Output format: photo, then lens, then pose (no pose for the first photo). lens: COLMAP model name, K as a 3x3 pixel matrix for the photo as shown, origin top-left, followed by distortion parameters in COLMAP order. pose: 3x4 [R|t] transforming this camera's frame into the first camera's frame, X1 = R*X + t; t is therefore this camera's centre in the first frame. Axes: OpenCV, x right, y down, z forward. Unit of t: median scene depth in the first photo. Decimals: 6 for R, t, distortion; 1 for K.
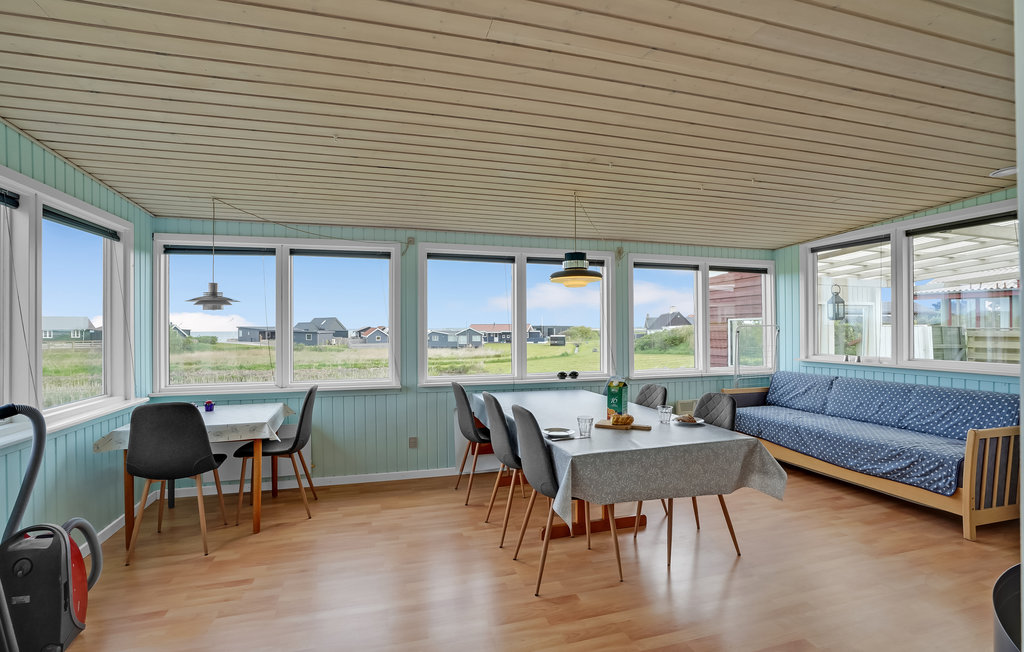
lens RADIAL K [[478.6, 0, 508.7], [0, 478.6, 323.6], [0, 0, 1]] dist [-0.035447, 0.010296]
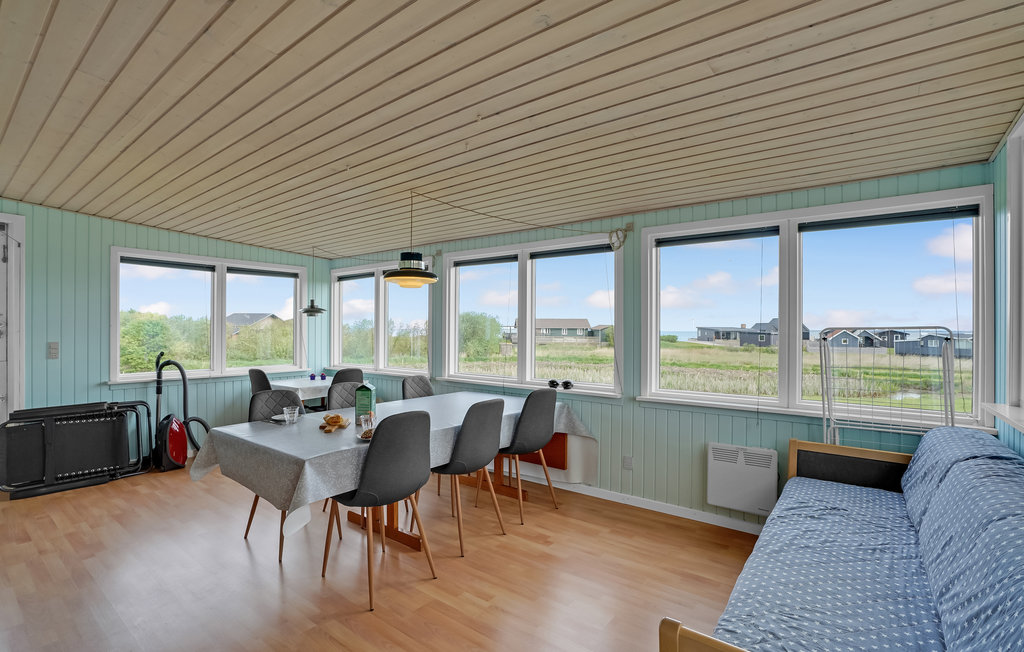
lens RADIAL K [[478.6, 0, 507.8], [0, 478.6, 328.8], [0, 0, 1]] dist [-0.035447, 0.010296]
pose [[0.576300, 0.006918, -0.817209, 0.773284], [0.001455, 0.999954, 0.009491, -0.000341], [0.817237, -0.006659, 0.576263, 0.430328]]
